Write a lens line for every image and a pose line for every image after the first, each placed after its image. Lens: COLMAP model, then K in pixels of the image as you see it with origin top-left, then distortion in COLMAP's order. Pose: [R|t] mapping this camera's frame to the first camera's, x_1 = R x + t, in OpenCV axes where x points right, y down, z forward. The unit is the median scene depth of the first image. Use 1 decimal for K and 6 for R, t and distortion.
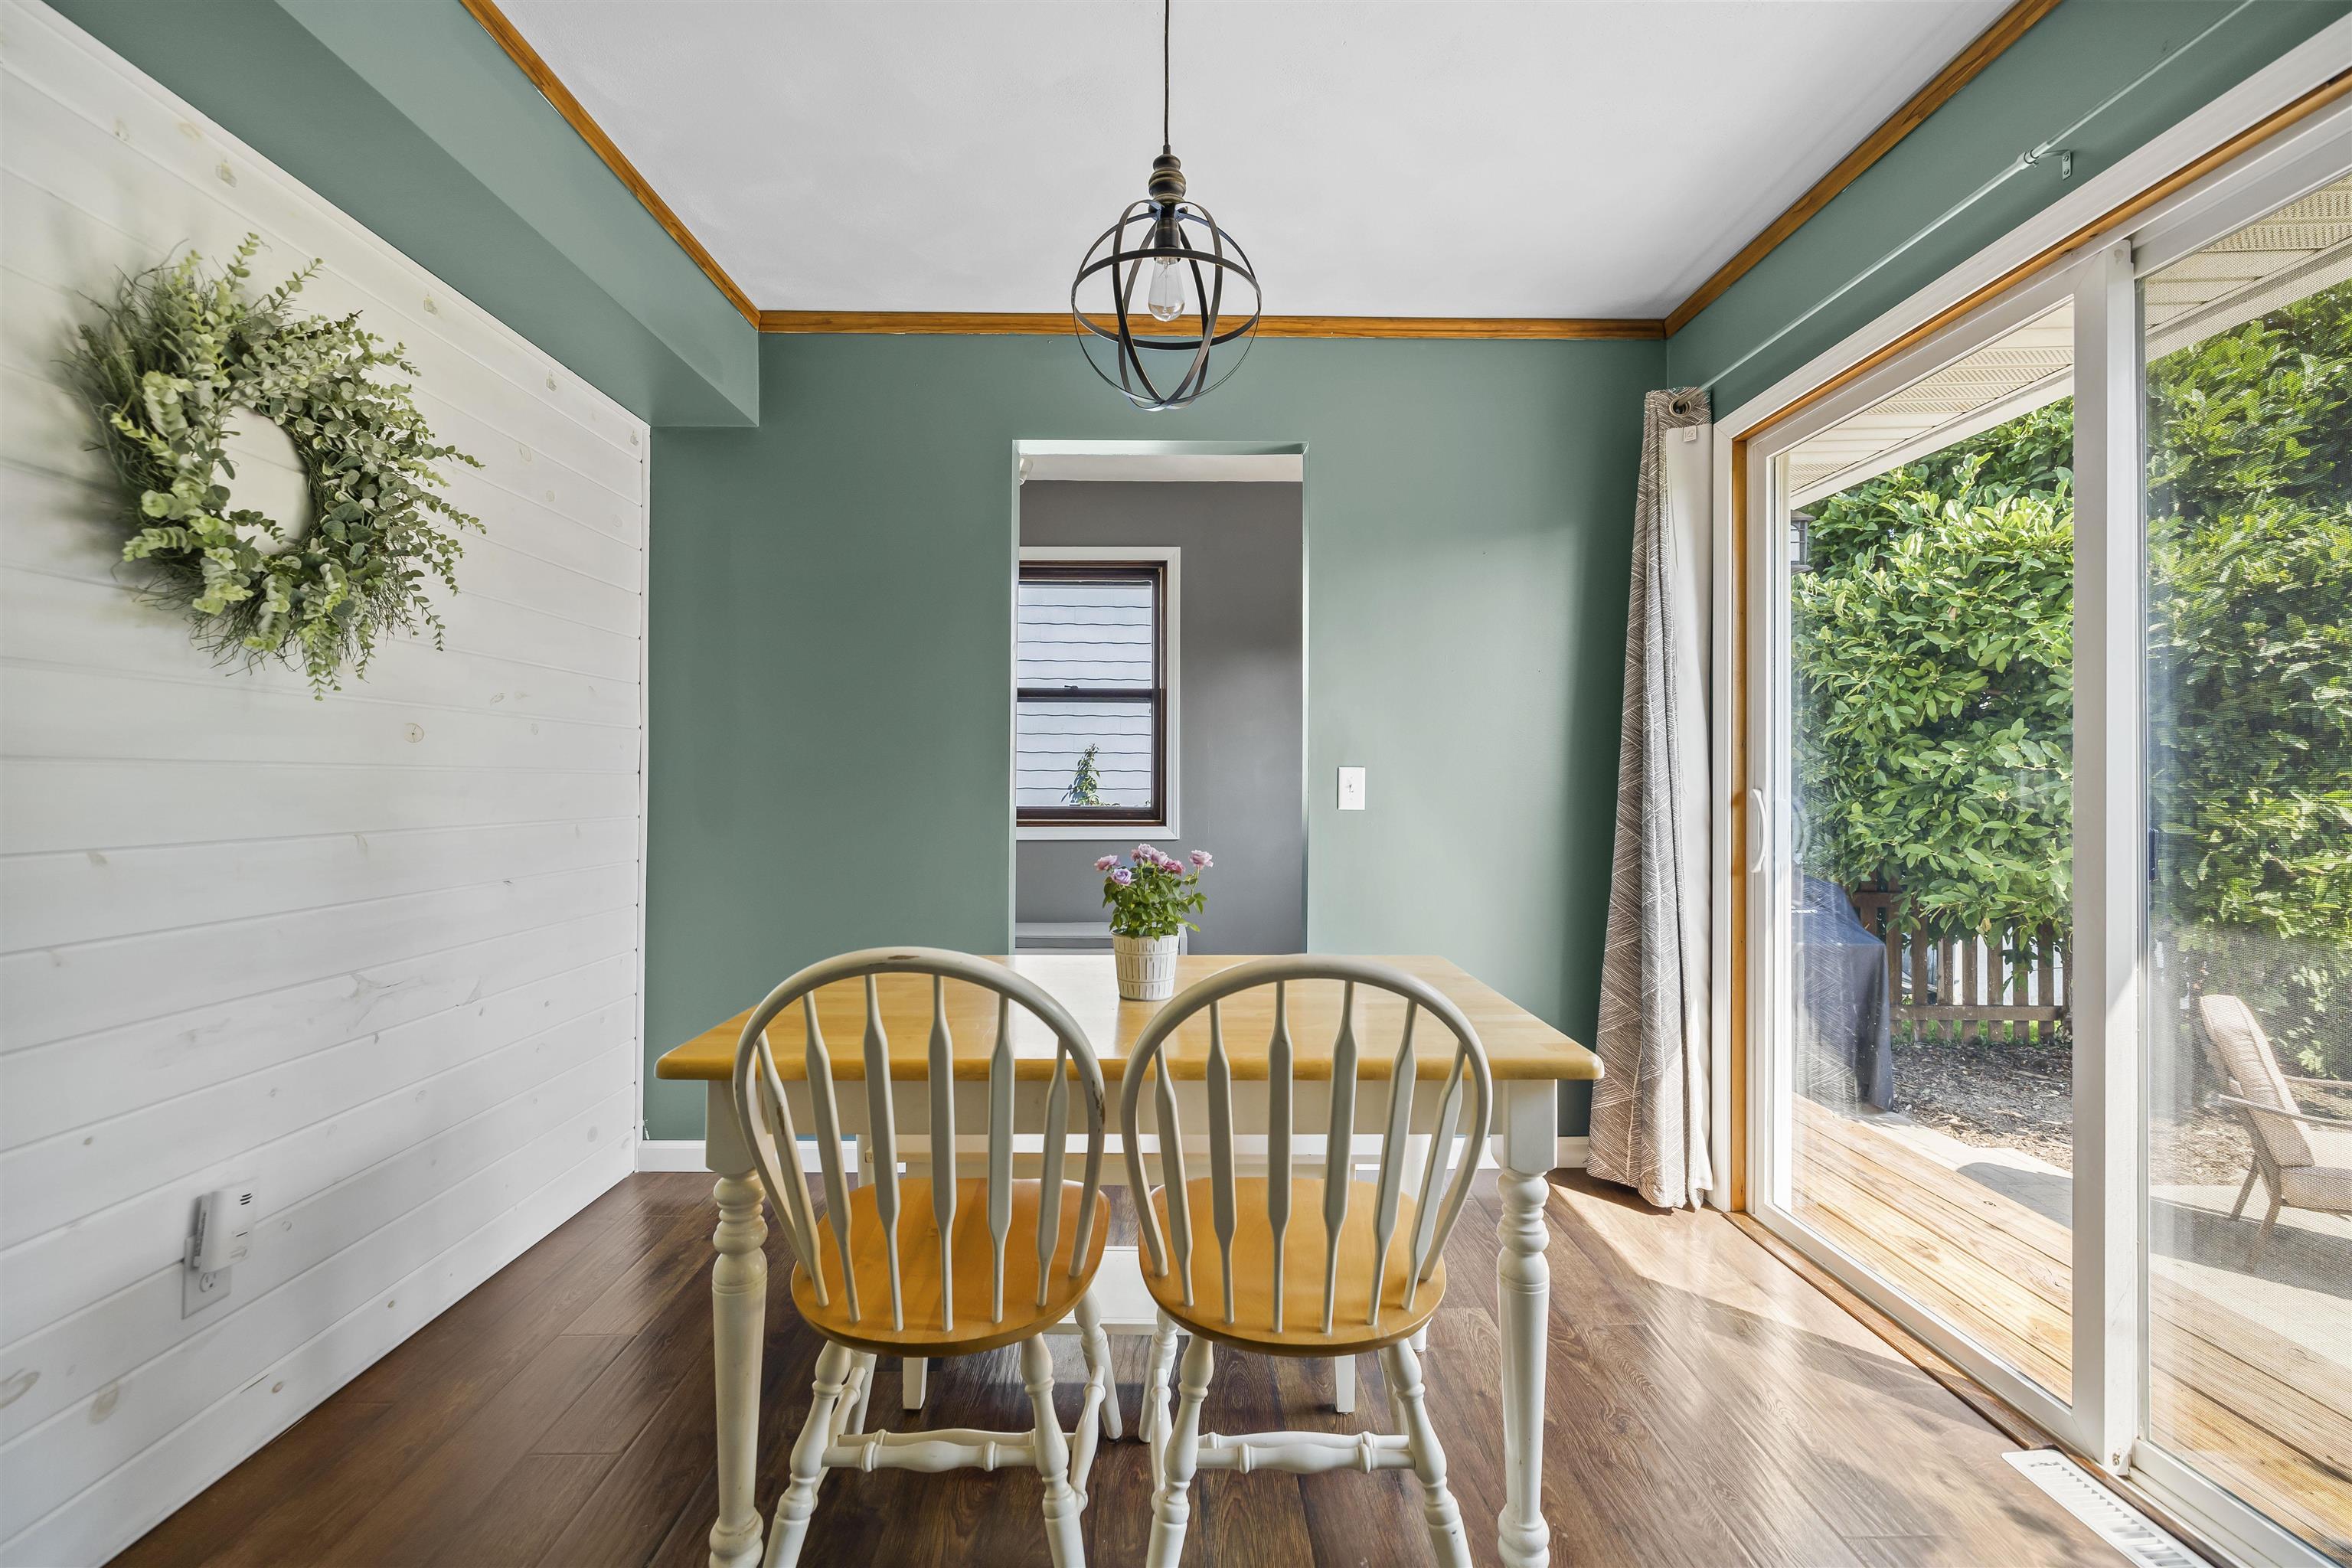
lens RADIAL K [[987.3, 0, 1177.8], [0, 987.3, 777.6], [0, 0, 1]] dist [0.001610, -0.000131]
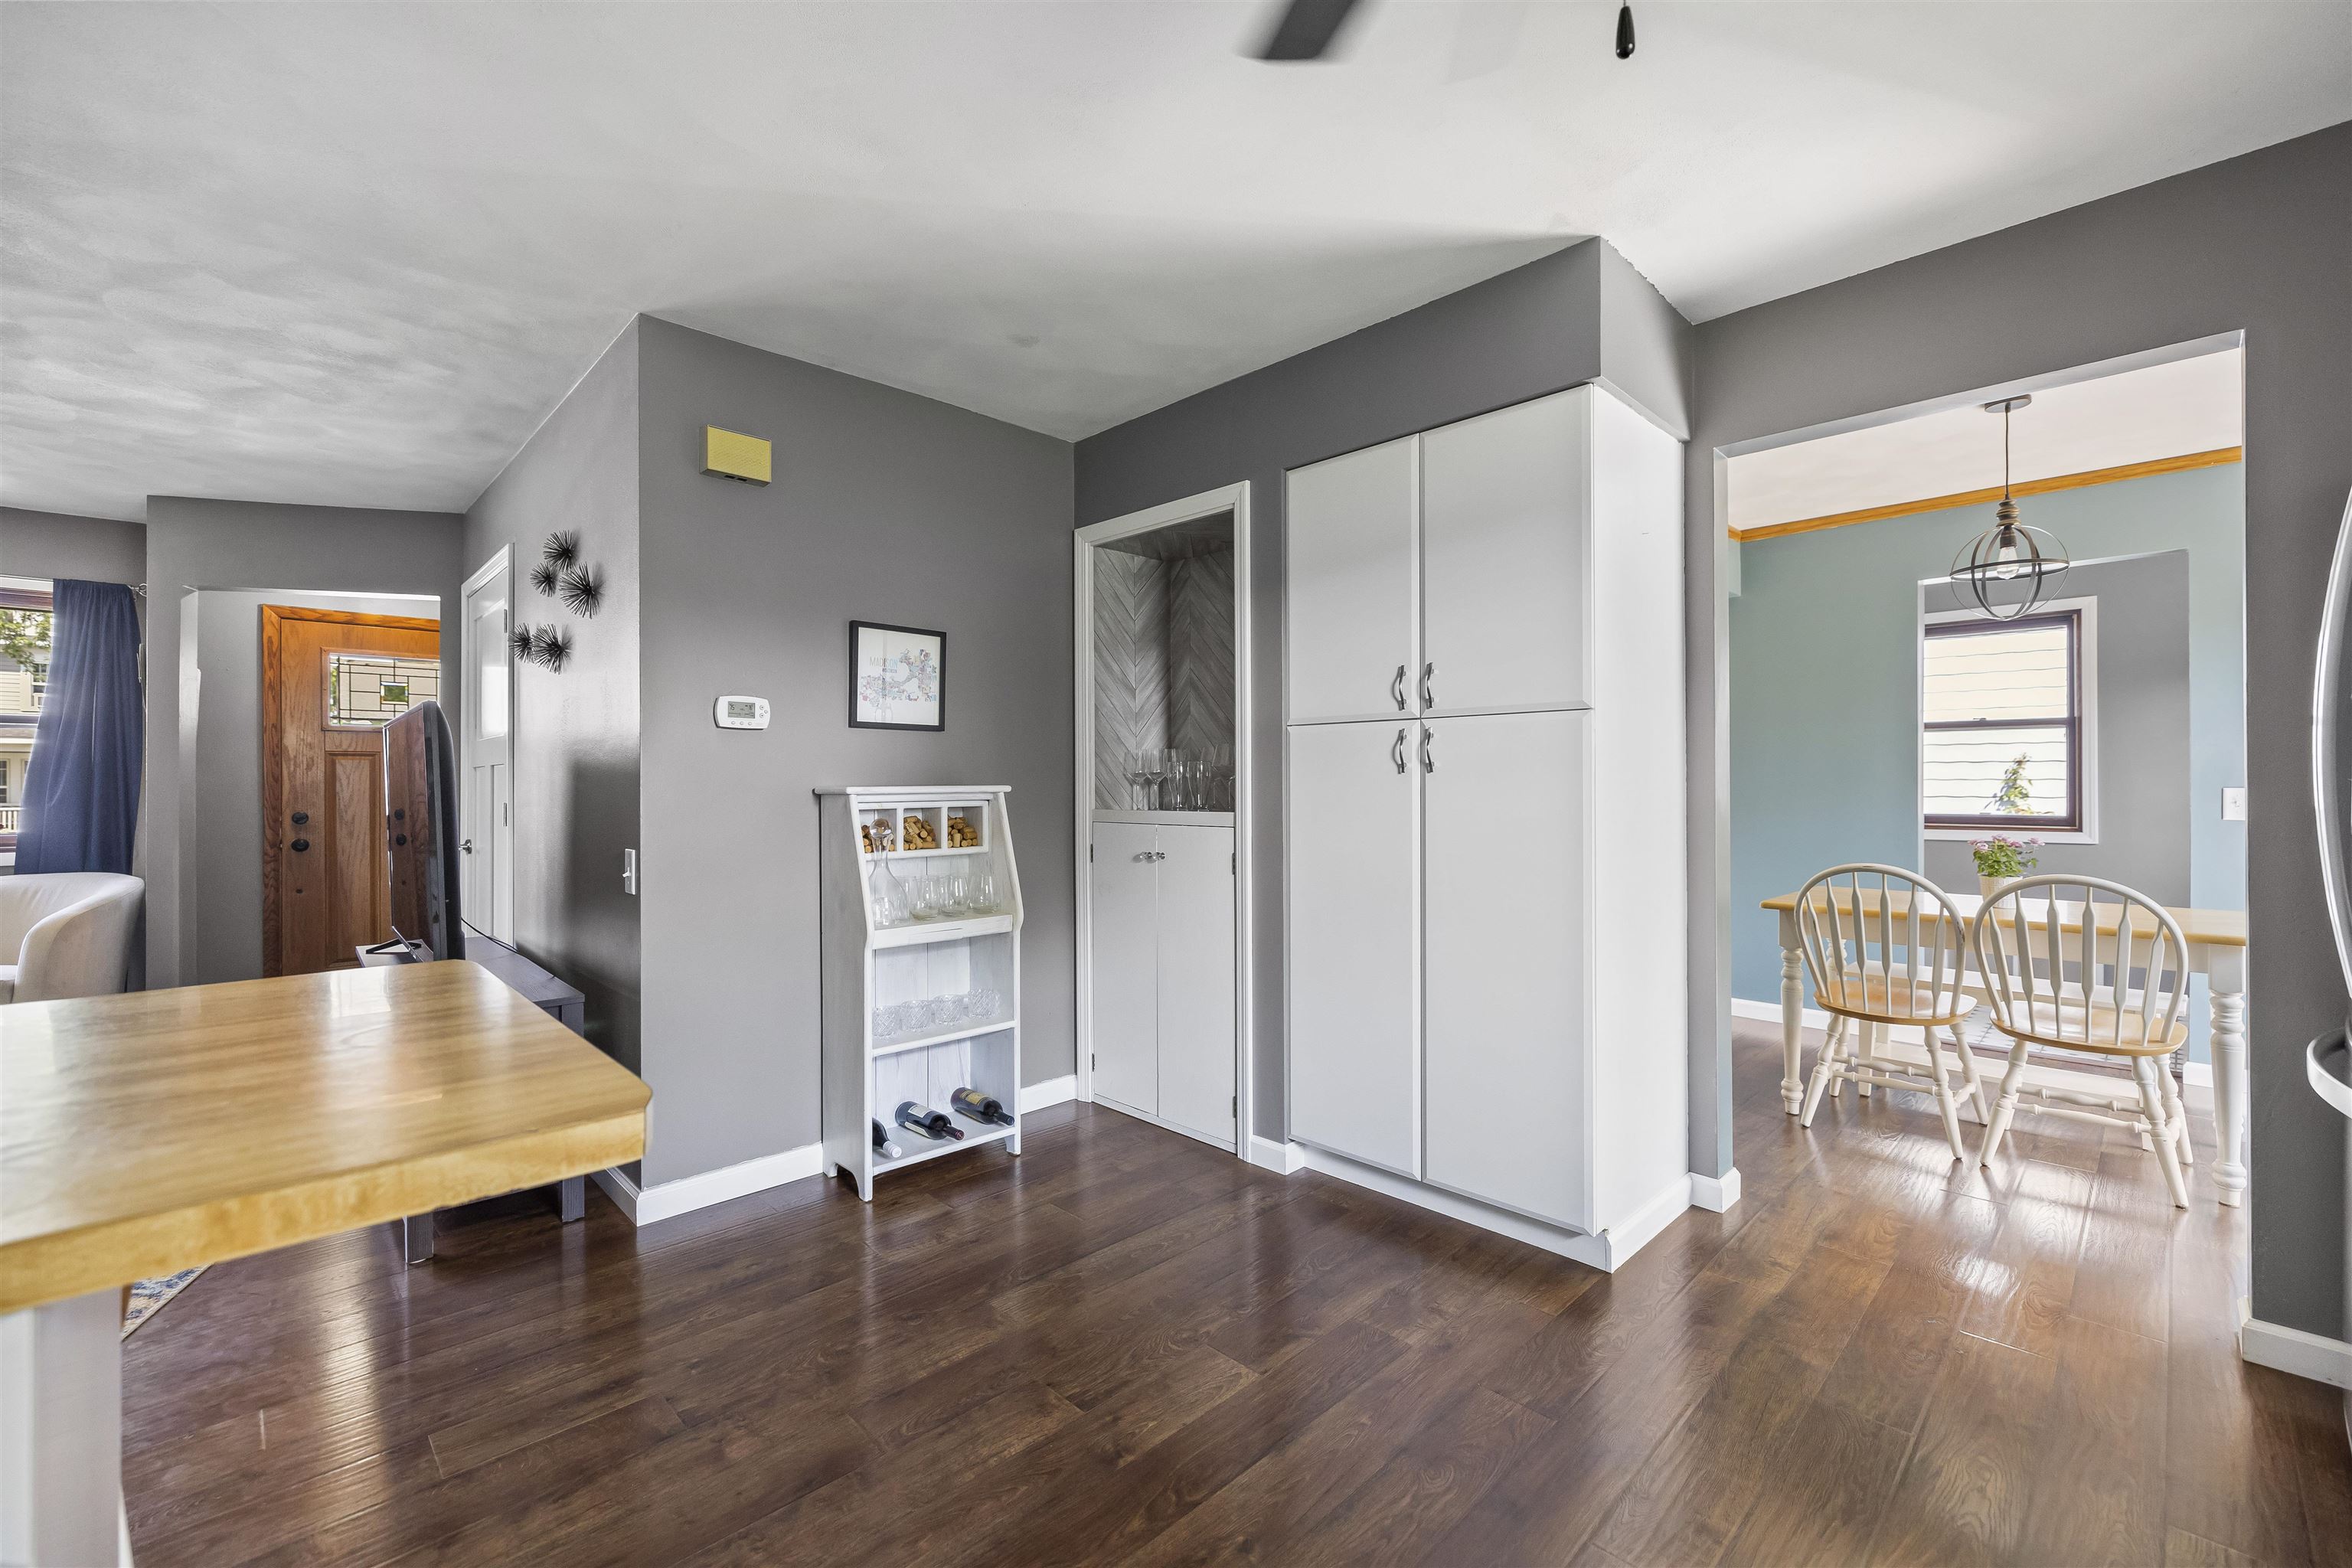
lens RADIAL K [[987.3, 0, 1170.1], [0, 987.3, 780.8], [0, 0, 1]] dist [0.001610, -0.000131]
pose [[0.682531, -0.008544, -0.730807, 0.158267], [0.009007, 0.999954, -0.003278, -0.028385], [0.730801, -0.004345, 0.682576, -0.894623]]
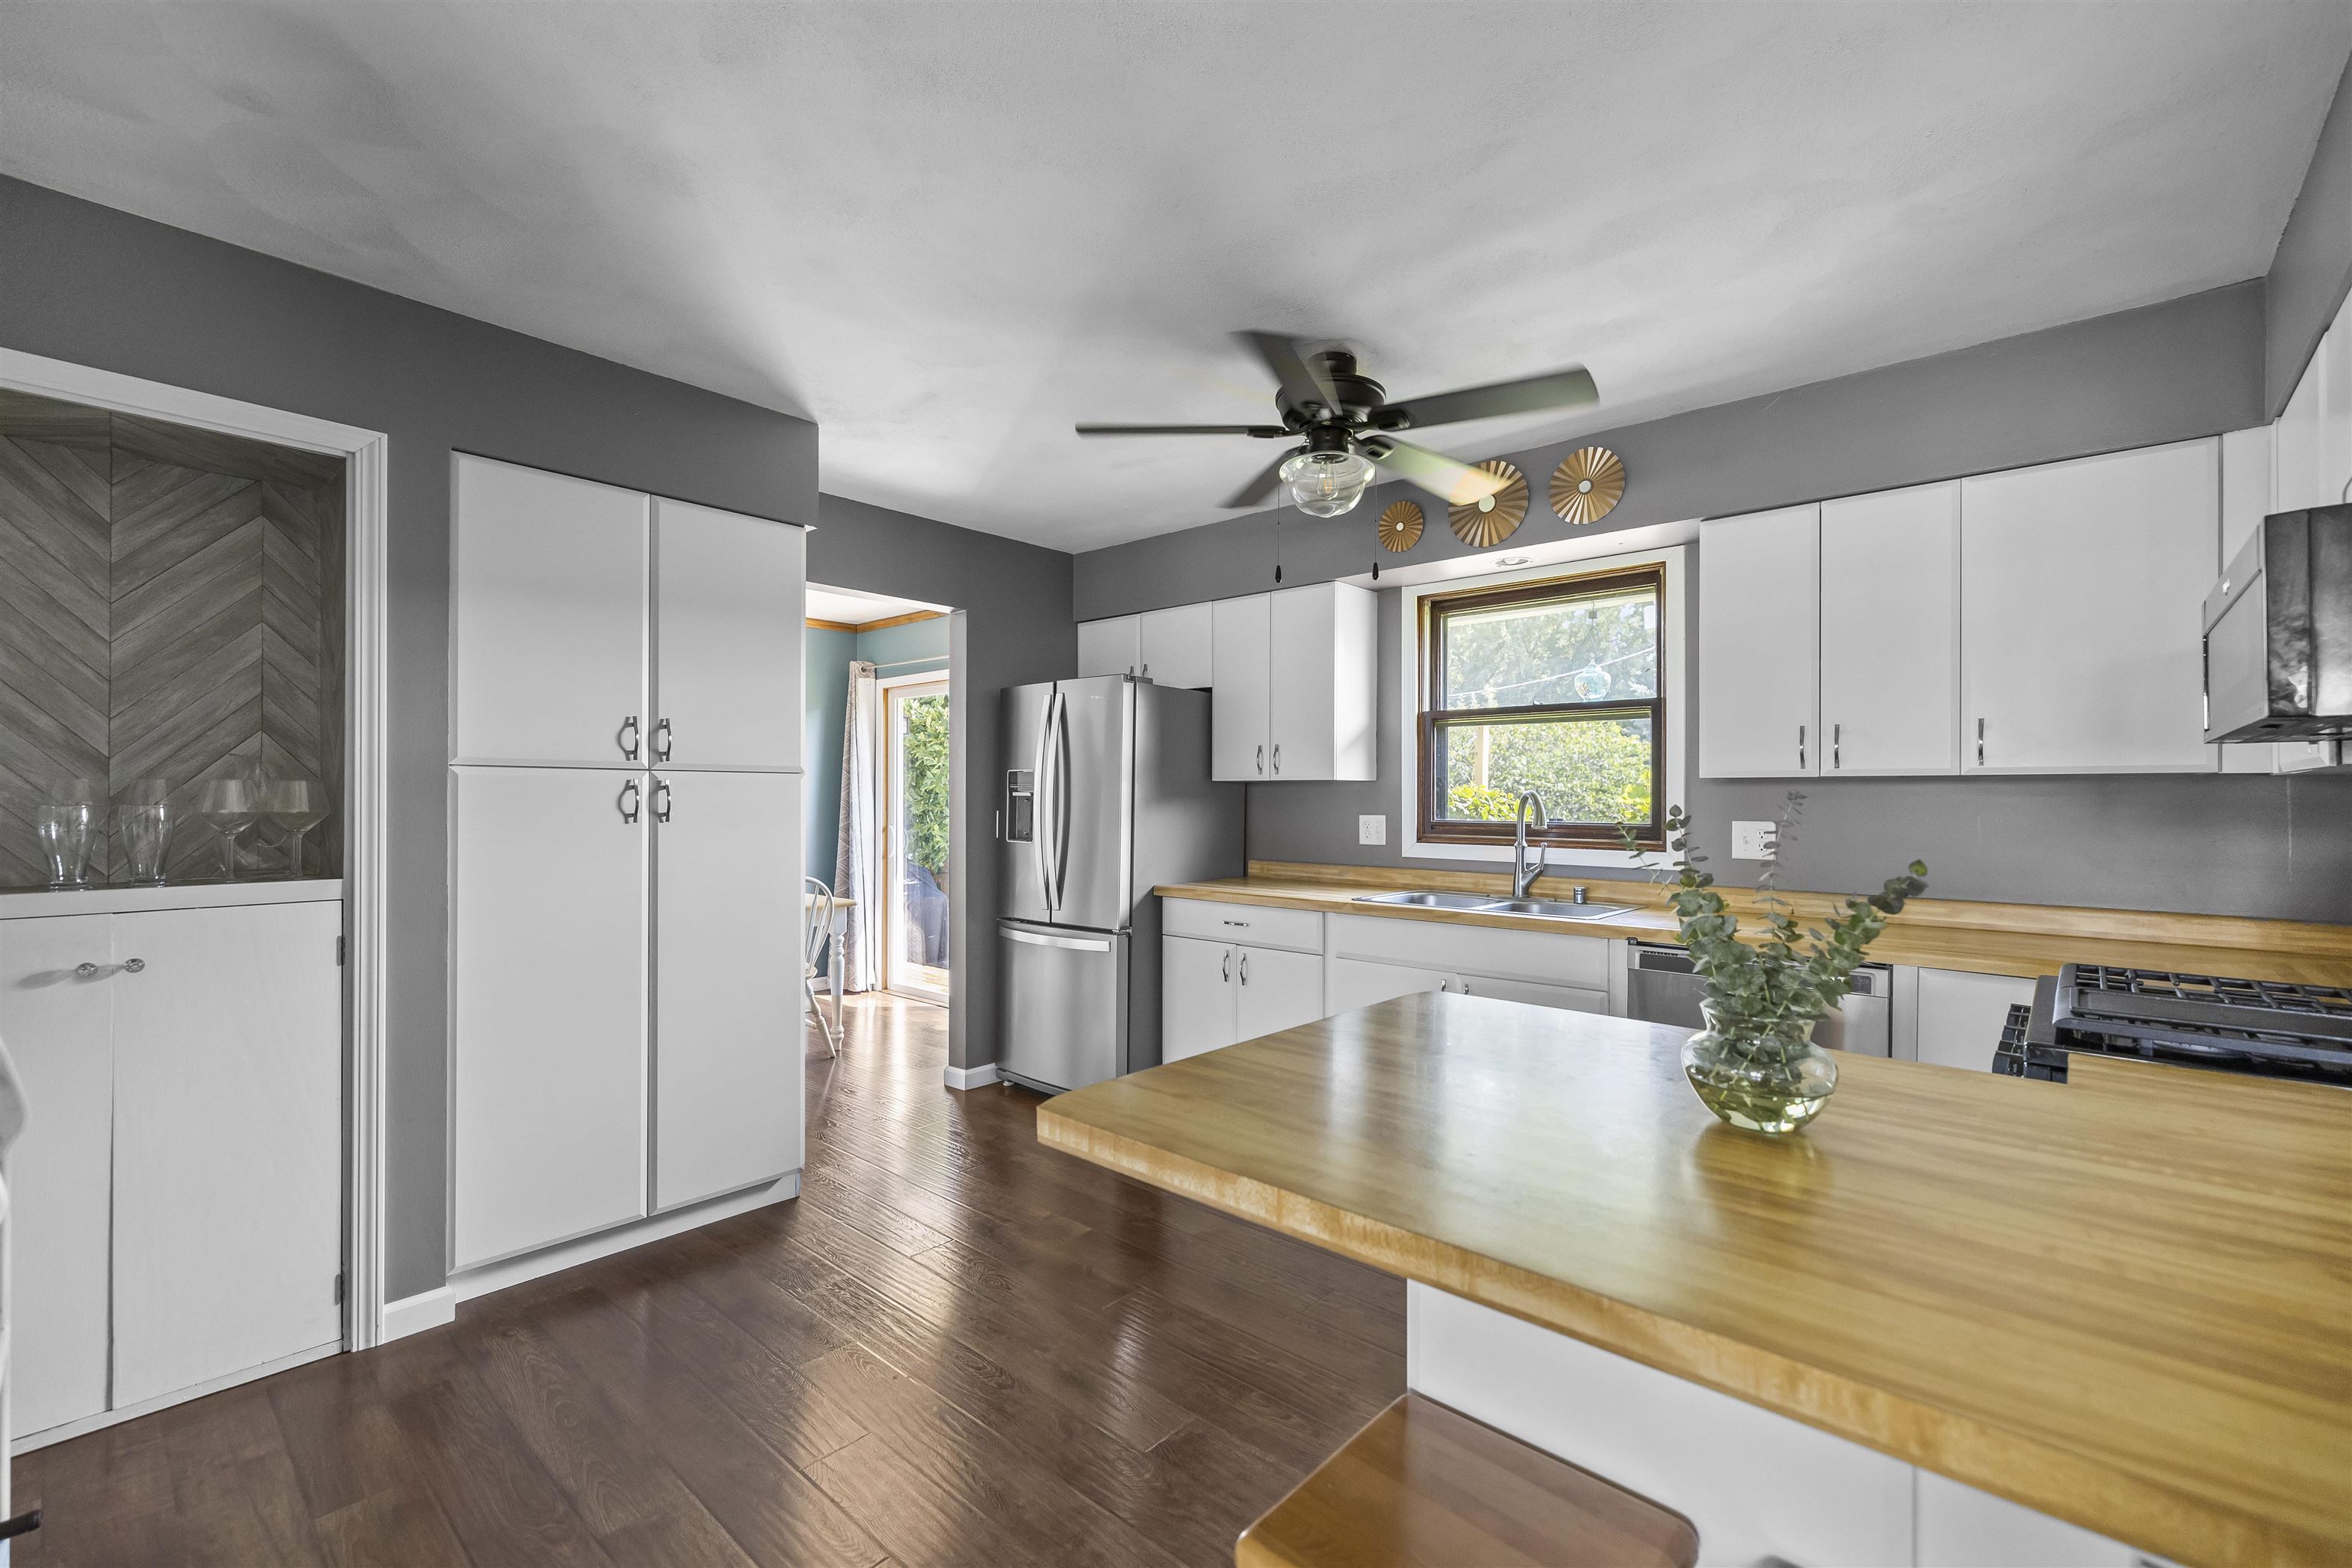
lens RADIAL K [[987.3, 0, 1187.2], [0, 987.3, 793.6], [0, 0, 1]] dist [0.001610, -0.000131]
pose [[0.677395, 0.001041, 0.735619, -0.666896], [-0.003629, 0.999992, 0.001927, -0.066421], [-0.735611, -0.003975, 0.677393, -1.113860]]
